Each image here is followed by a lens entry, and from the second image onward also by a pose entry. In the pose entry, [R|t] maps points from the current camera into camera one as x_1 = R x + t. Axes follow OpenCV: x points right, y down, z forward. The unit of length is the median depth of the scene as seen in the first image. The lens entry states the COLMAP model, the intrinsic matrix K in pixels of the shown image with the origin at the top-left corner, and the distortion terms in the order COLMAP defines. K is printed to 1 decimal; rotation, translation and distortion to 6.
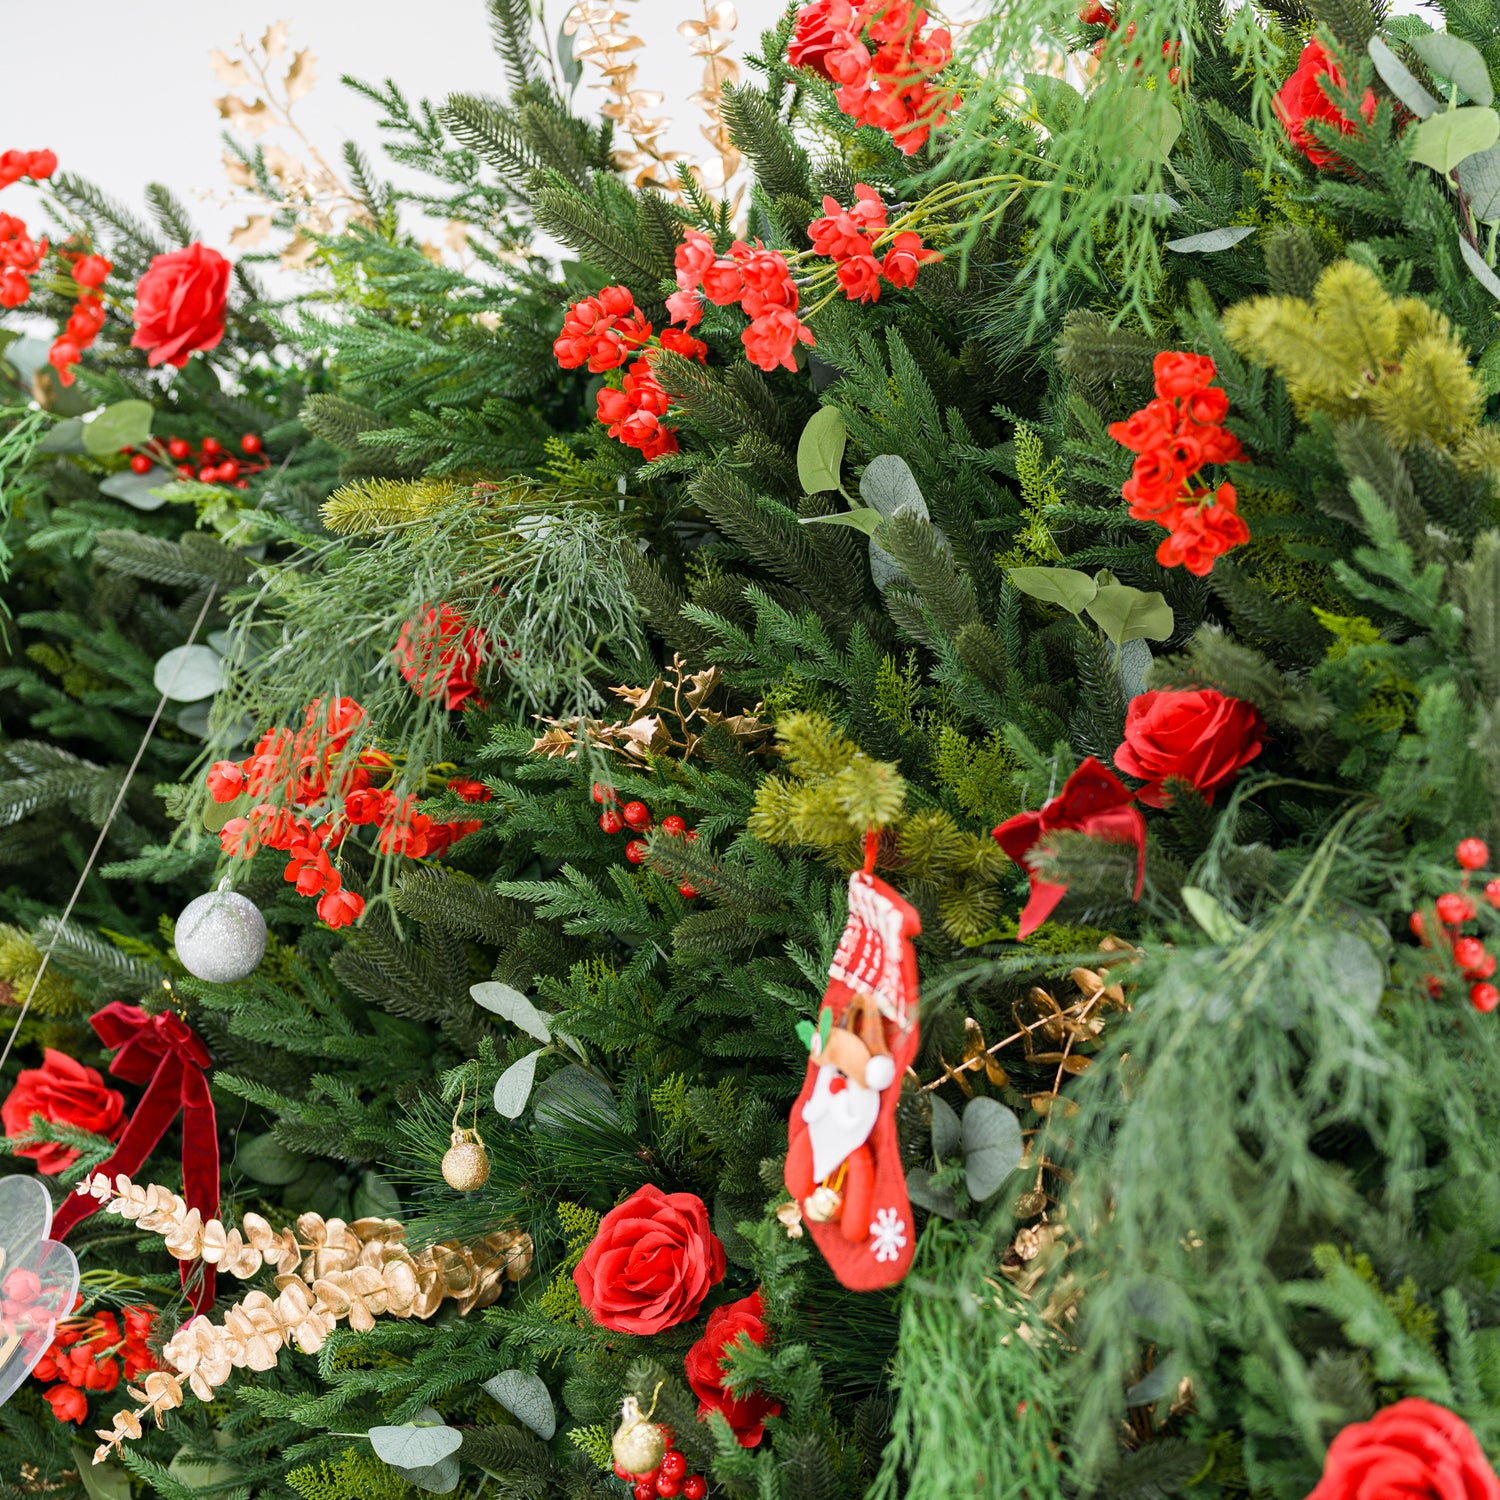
lens RADIAL K [[3227.5, 0, 758.5], [0, 3227.5, 758.3], [0, 0, 1]] dist [-0.007266, 0.000000]
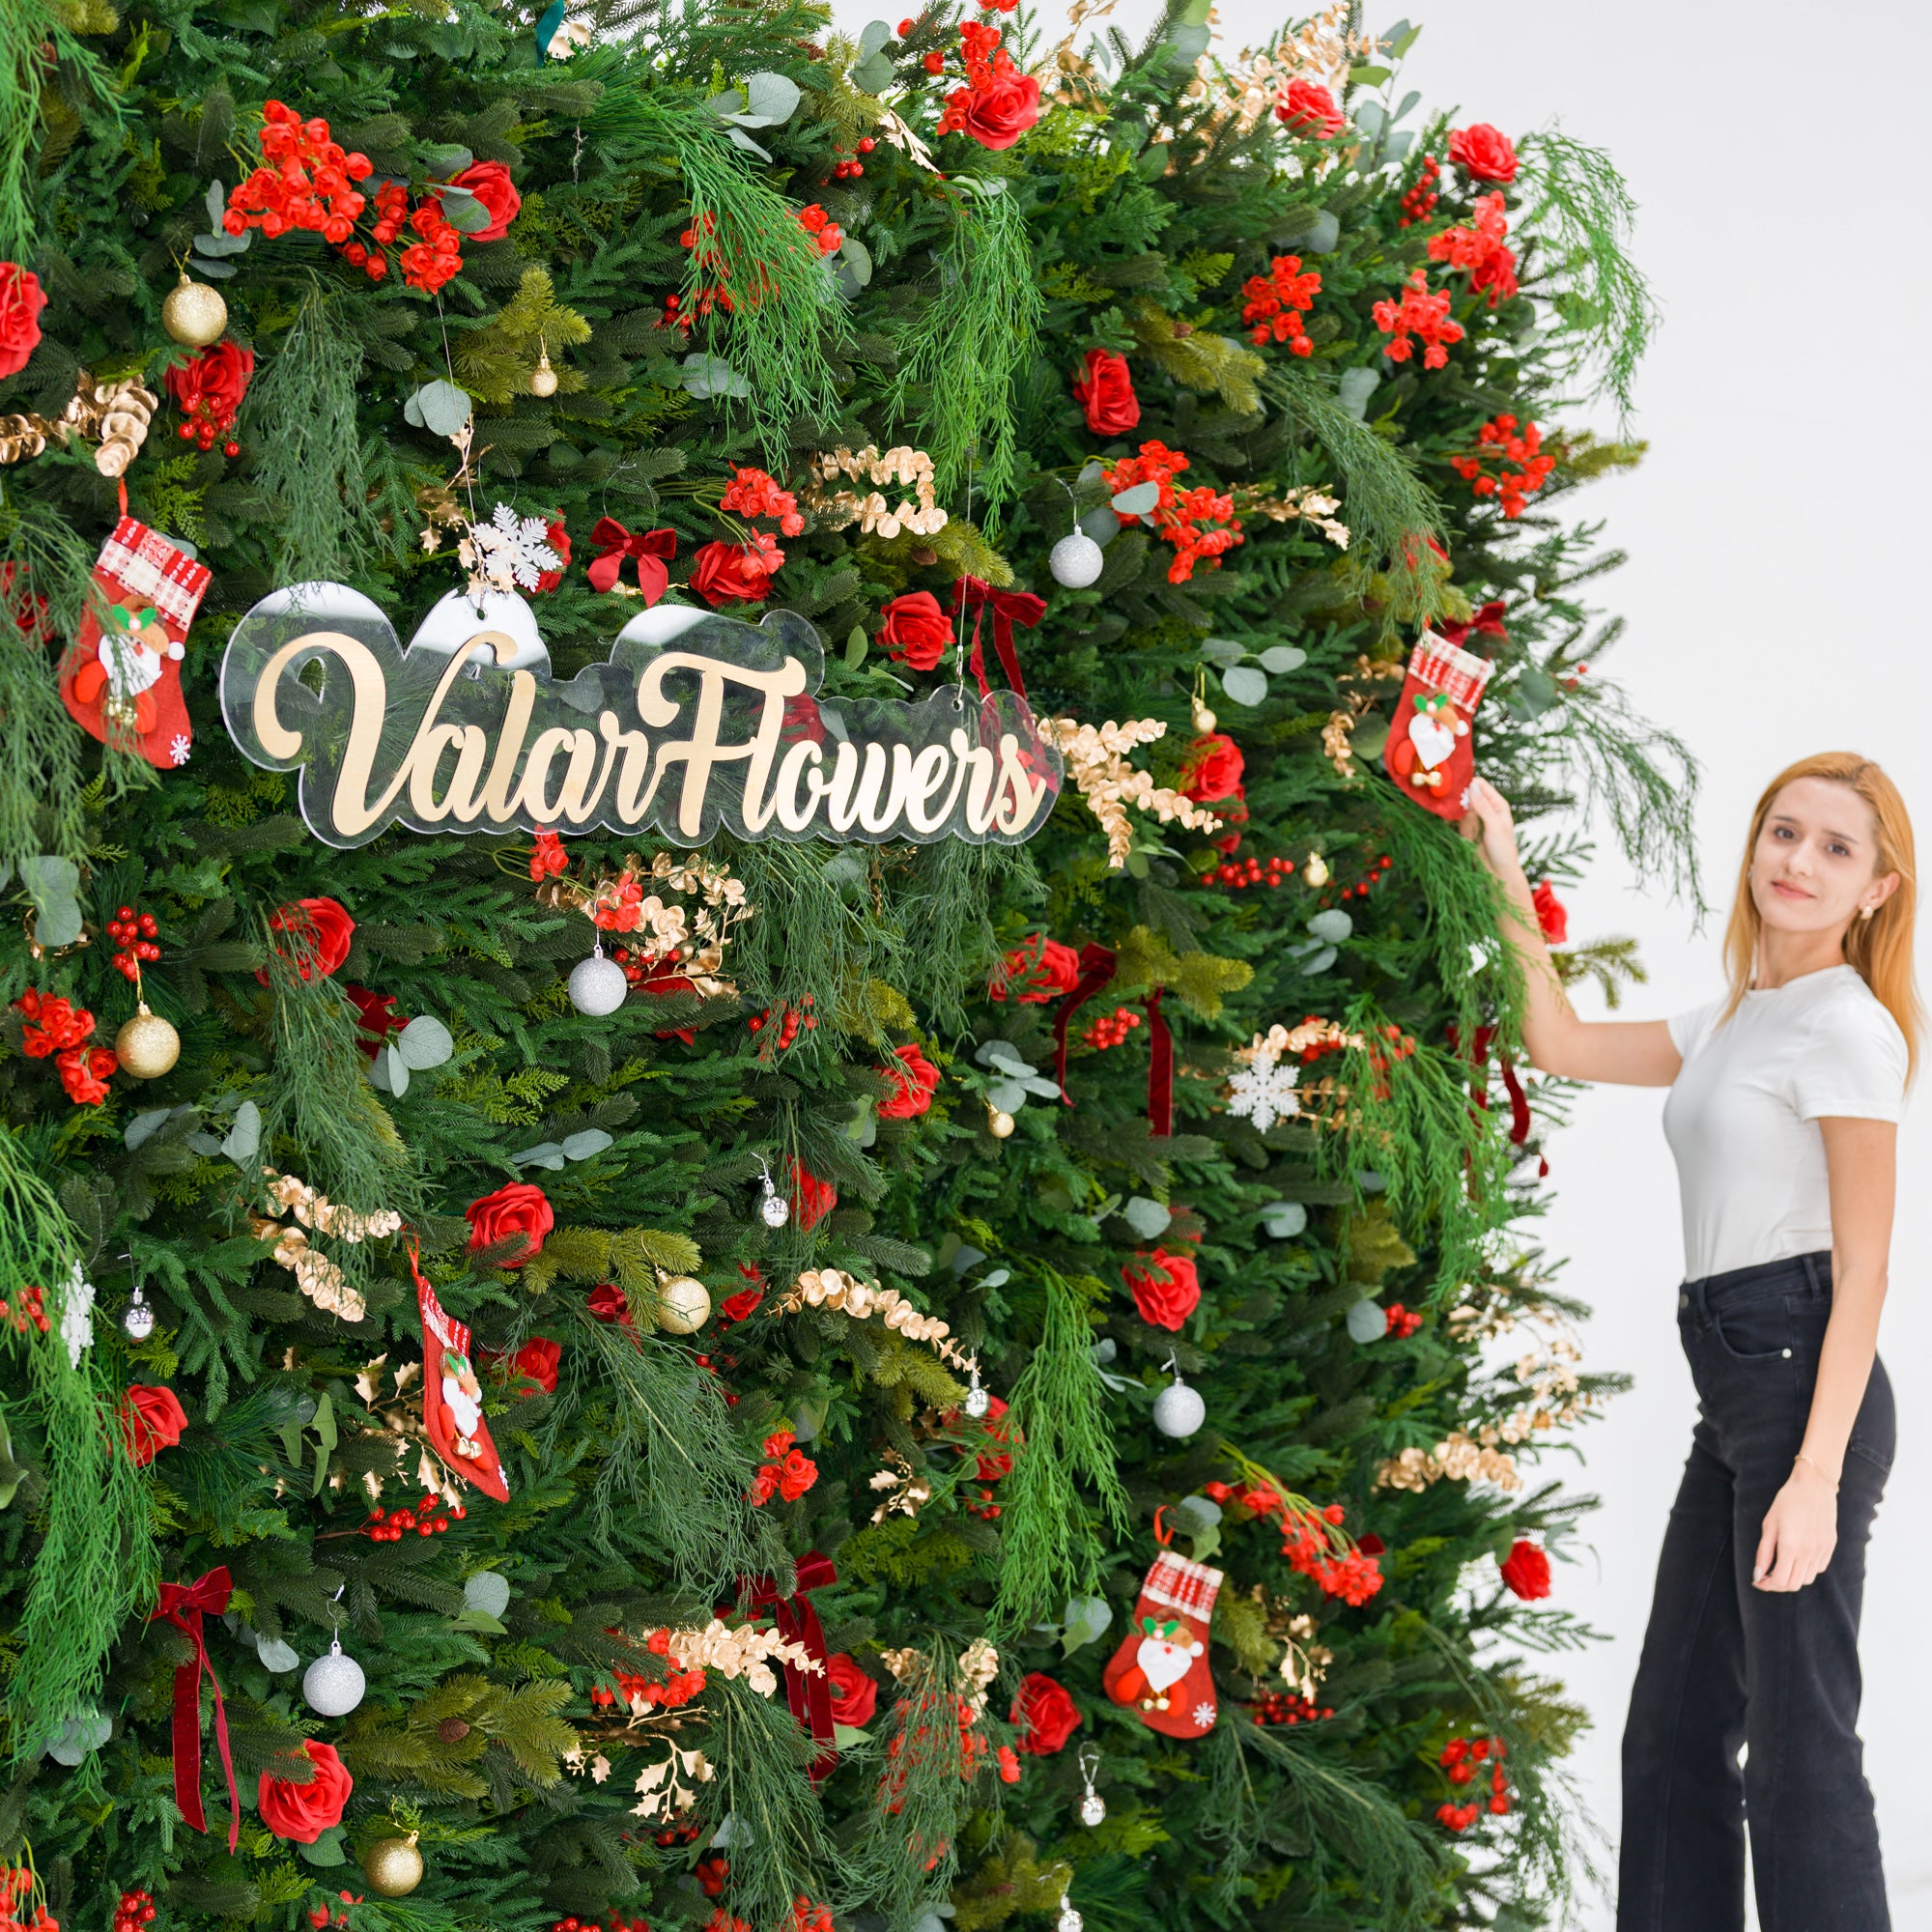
lens RADIAL K [[4157.0, 0, 974.2], [0, 4157.0, 1084.1], [0, 0, 1]] dist [-0.007266, 0.000000]
pose [[0.220214, -0.067734, 0.973097, -2.497065], [-0.321433, 0.936830, 0.137950, 0.028004], [-0.920970, -0.343164, 0.184531, 0.569934]]
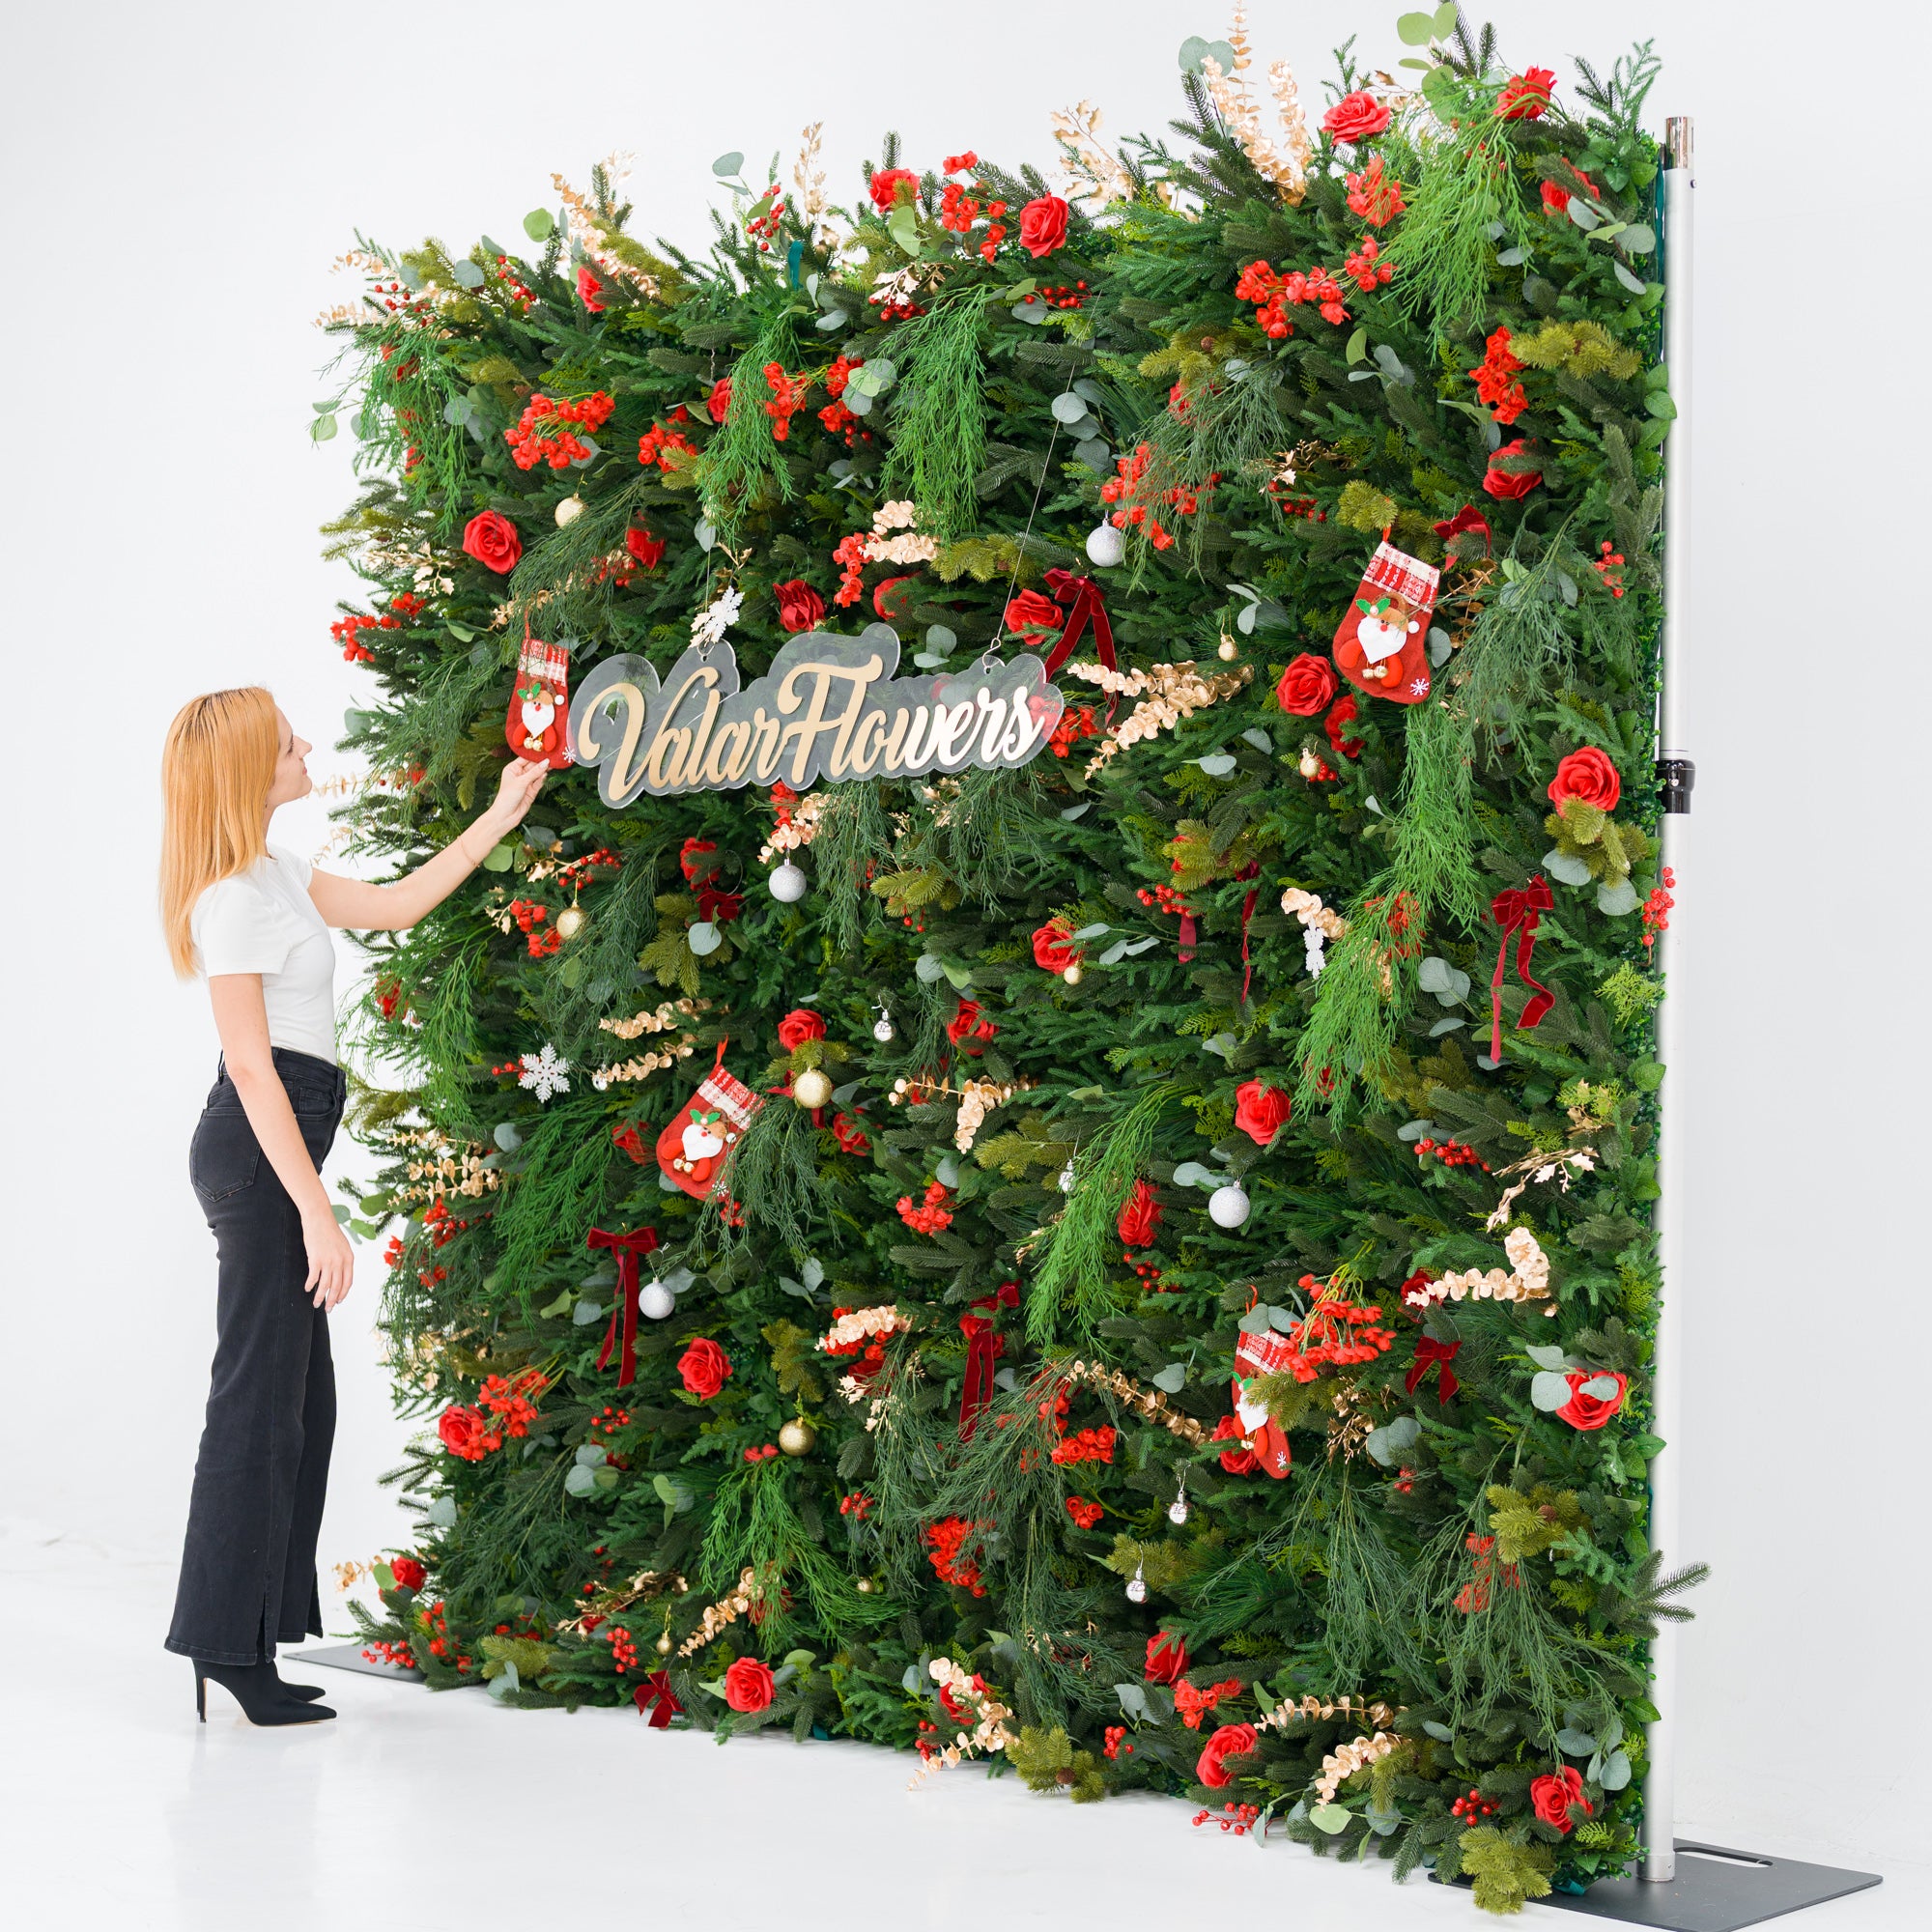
lens RADIAL K [[3852.4, 0, 967.2], [0, 3852.4, 971.2], [0, 0, 1]] dist [0.010204, 0.000000]
pose [[0.991430, -0.063839, -0.113981, 0.028121], [0.098445, 0.938625, 0.330592, -0.601279], [0.085880, -0.338980, 0.936866, -1.741396]]
